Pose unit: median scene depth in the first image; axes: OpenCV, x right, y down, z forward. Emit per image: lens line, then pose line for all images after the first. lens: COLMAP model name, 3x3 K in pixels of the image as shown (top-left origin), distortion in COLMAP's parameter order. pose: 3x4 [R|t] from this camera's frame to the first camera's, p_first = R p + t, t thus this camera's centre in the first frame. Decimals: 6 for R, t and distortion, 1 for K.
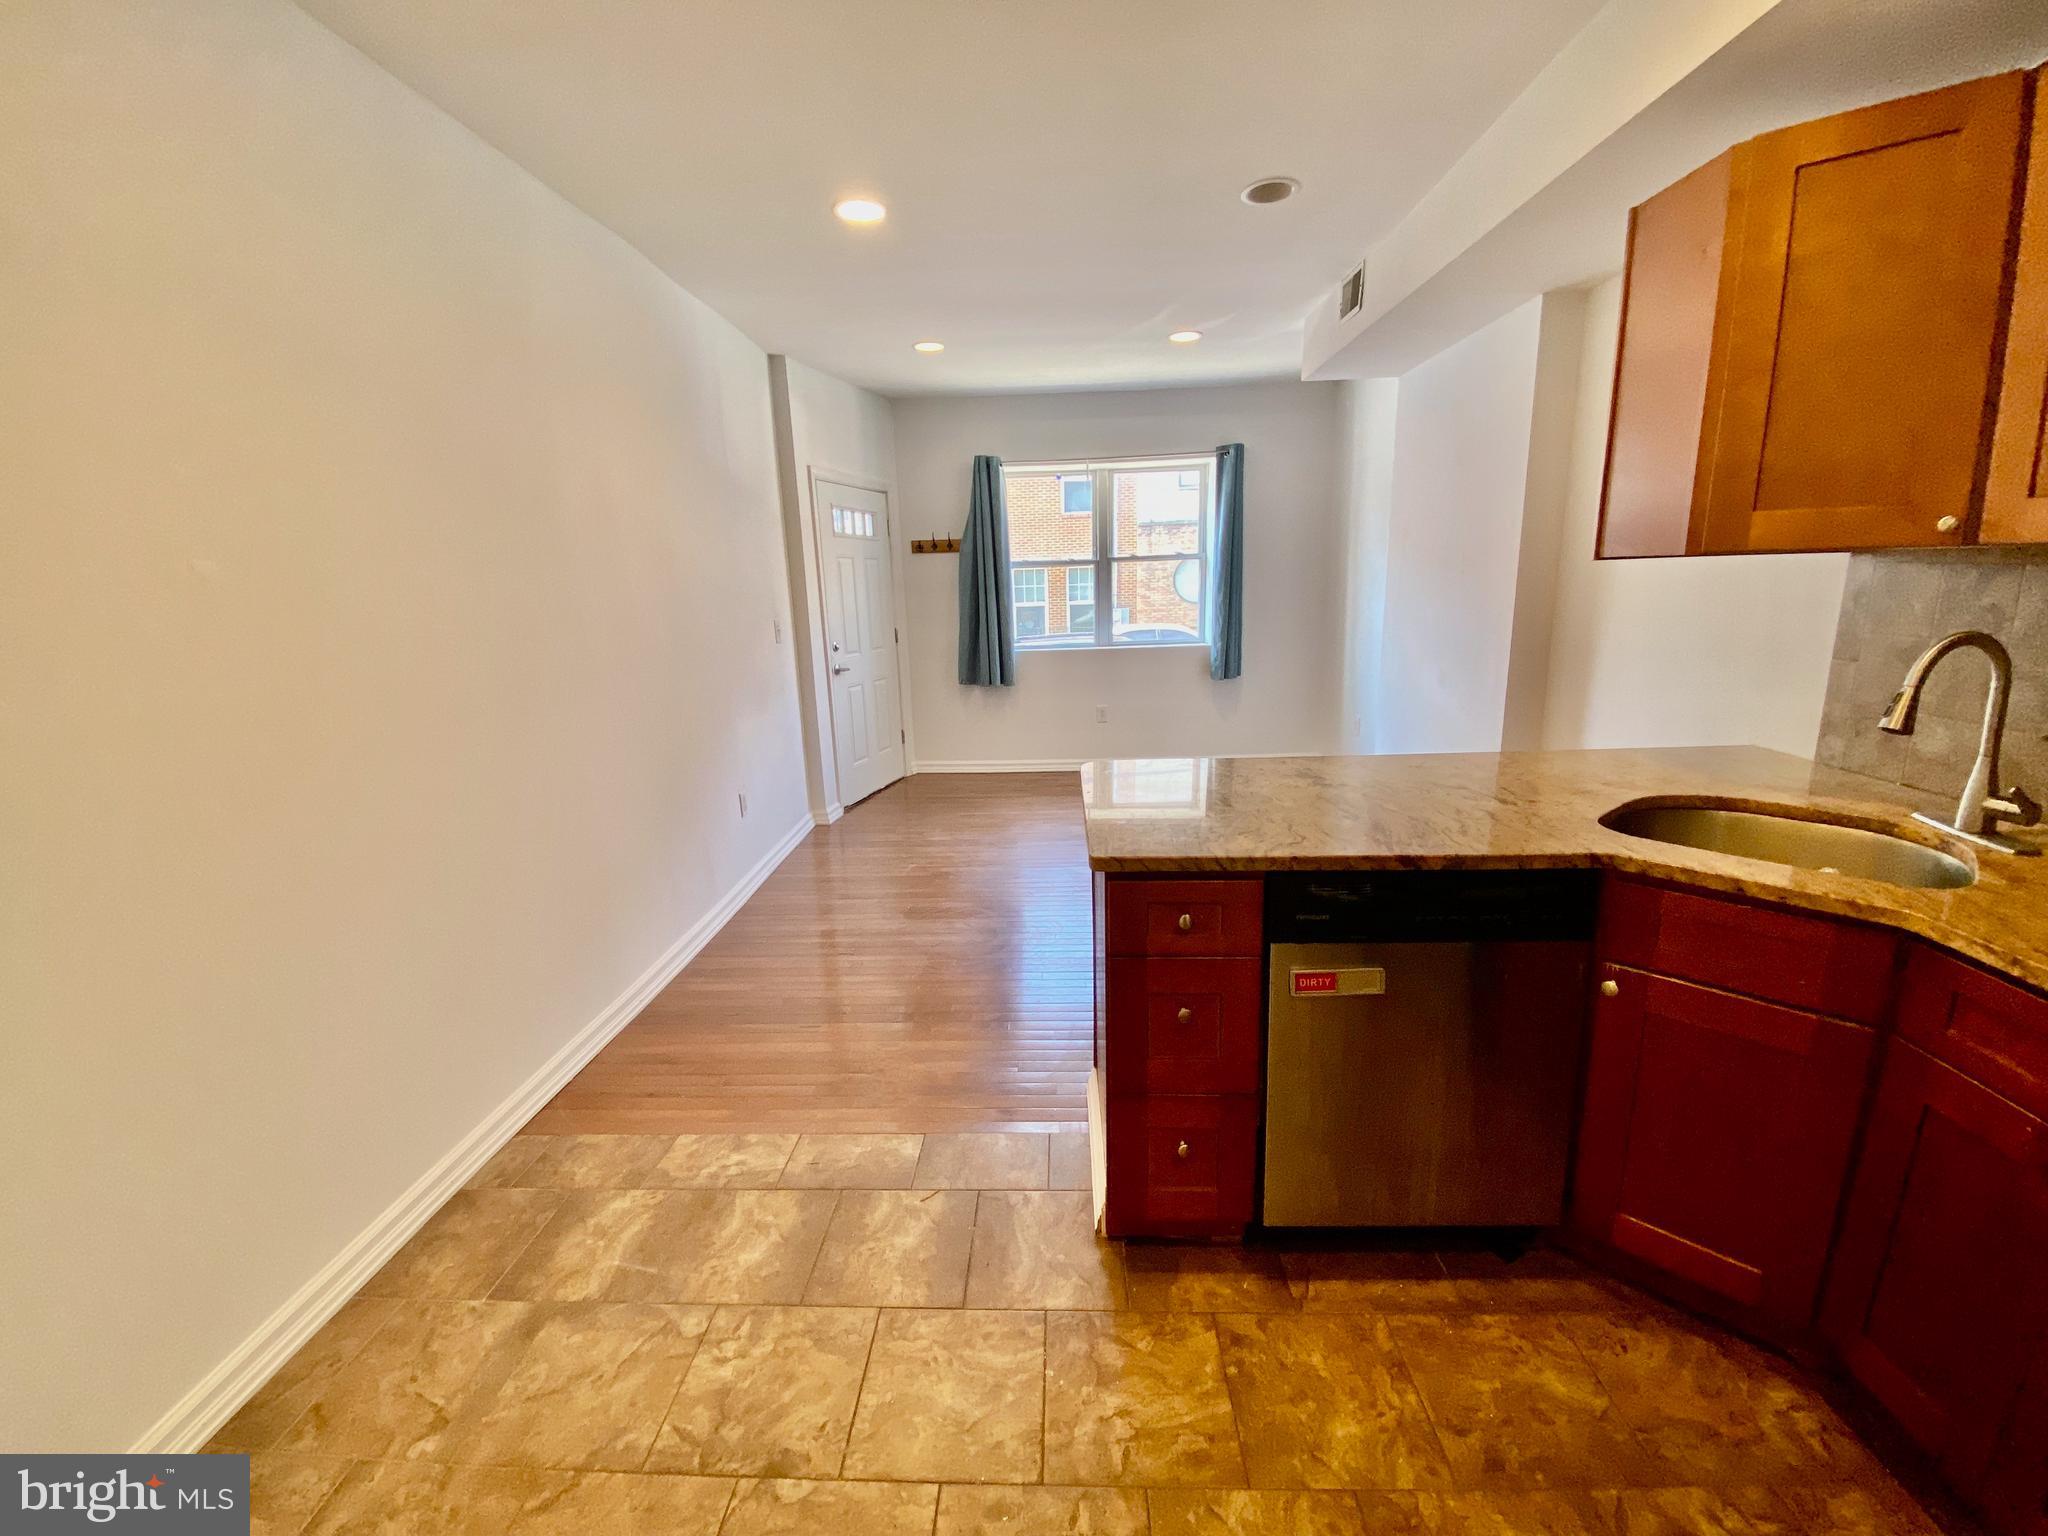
lens RADIAL K [[845.0, 0, 1024.0], [0, 845.0, 768.0], [0, 0, 1]] dist [-0.000789, -0.000182]
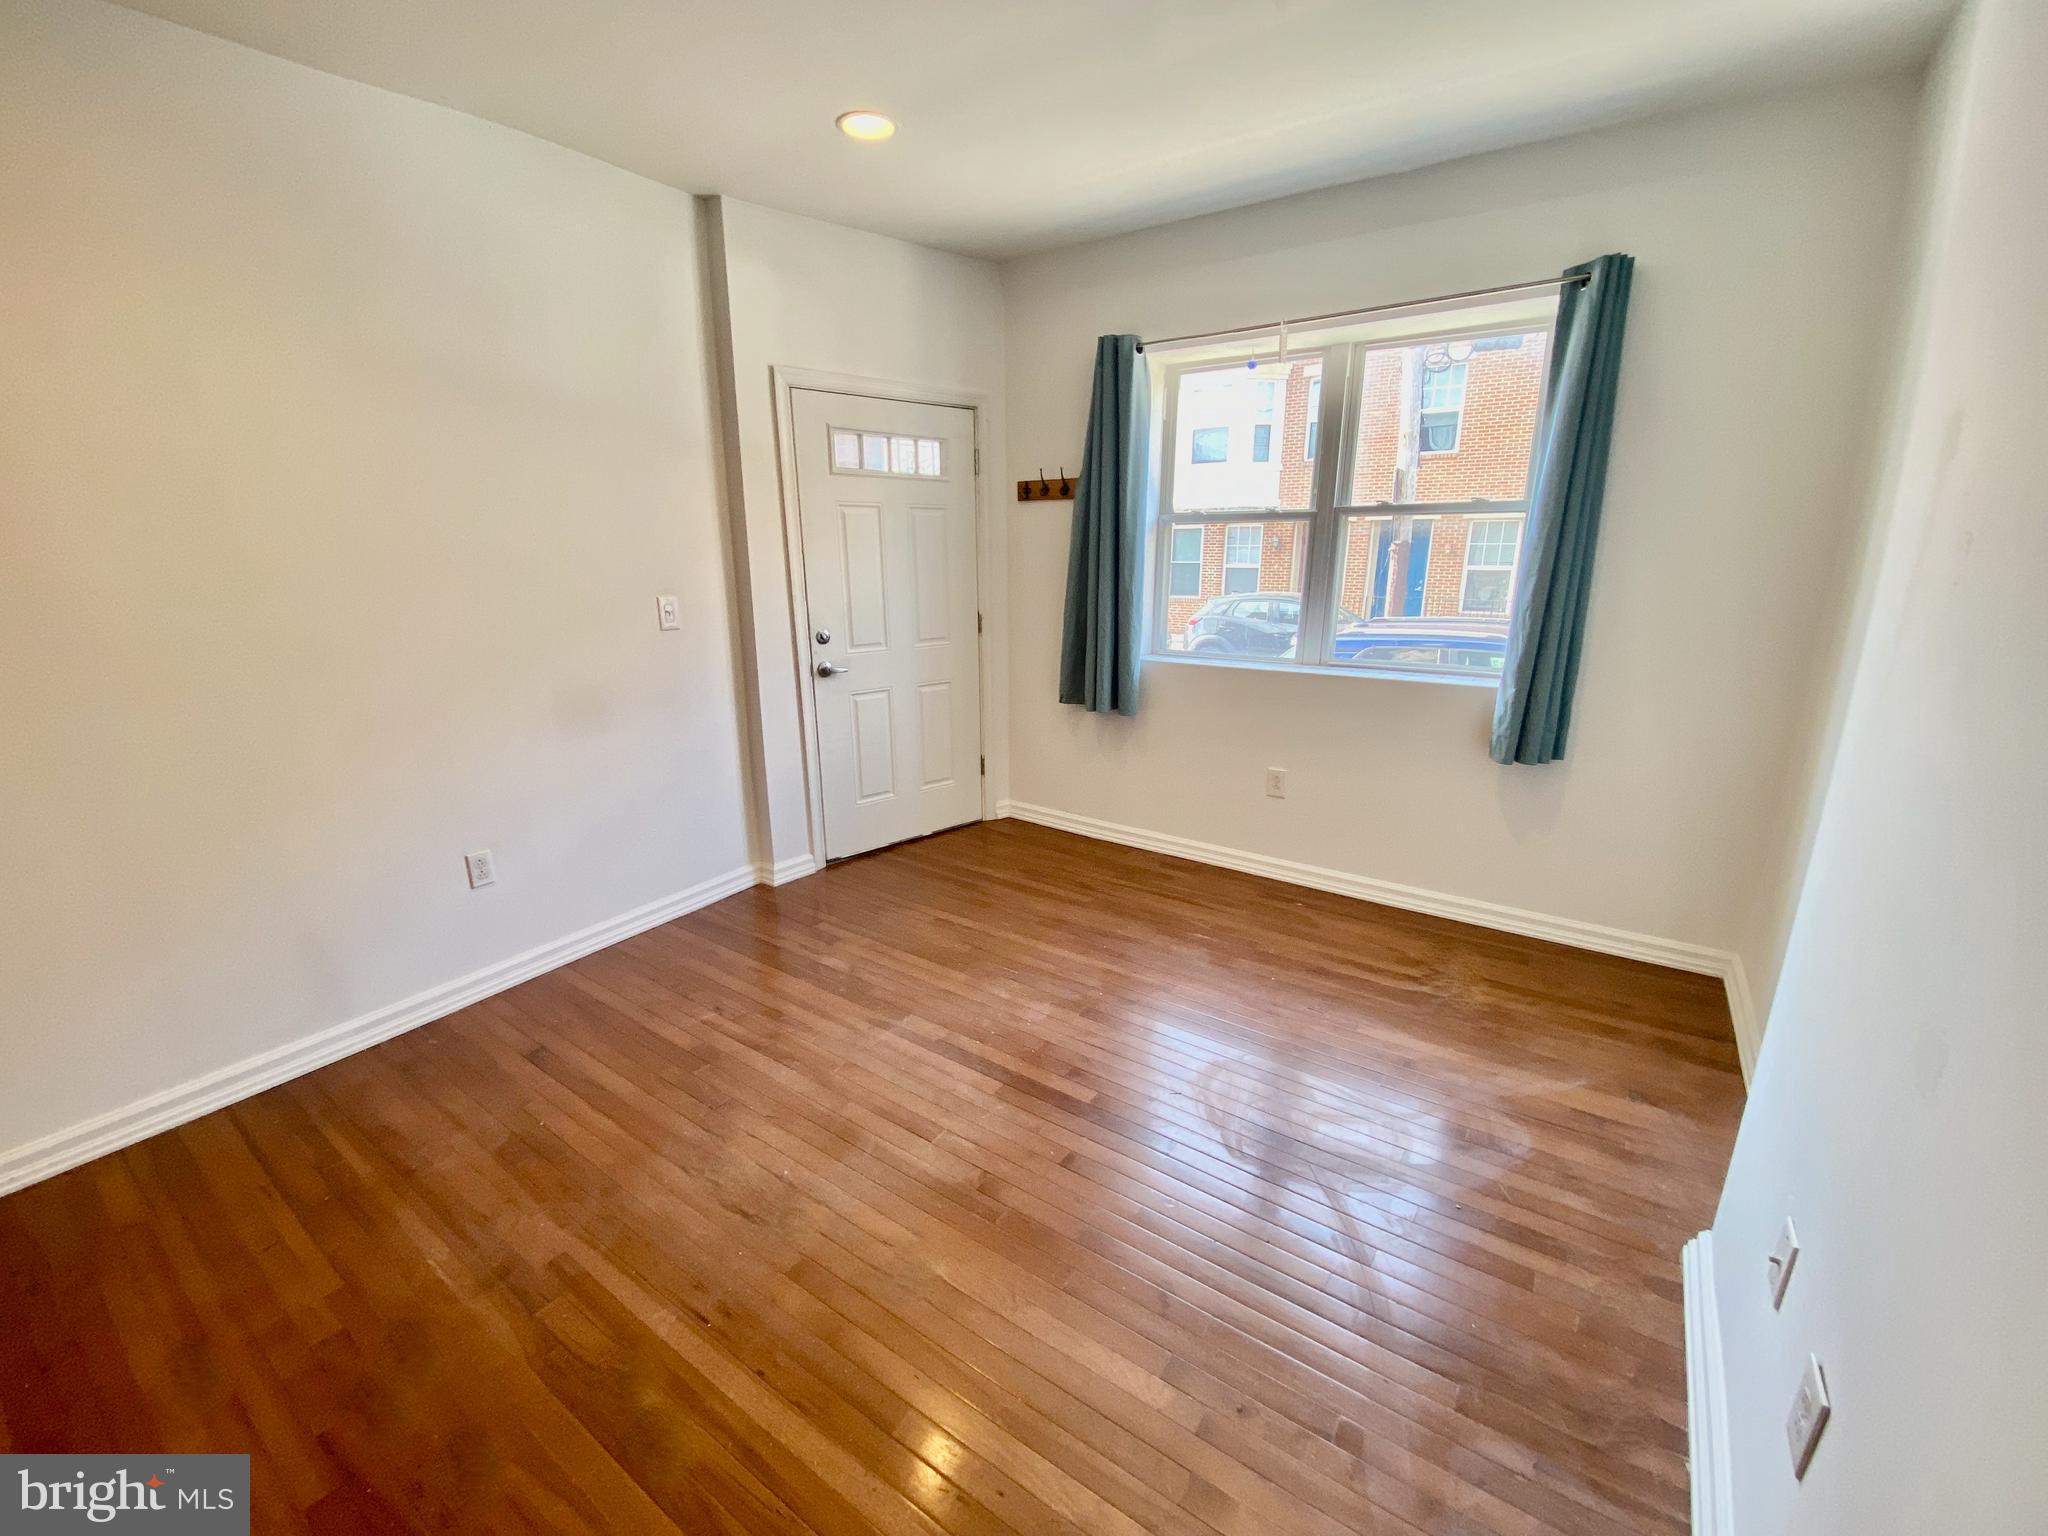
lens RADIAL K [[845.0, 0, 1024.0], [0, 845.0, 768.0], [0, 0, 1]] dist [-0.000789, -0.000182]
pose [[0.840796, 0.169033, -0.514285, 0.260572], [-0.137274, 0.985524, 0.099492, -0.115846], [0.523658, -0.013055, 0.851829, 0.442983]]
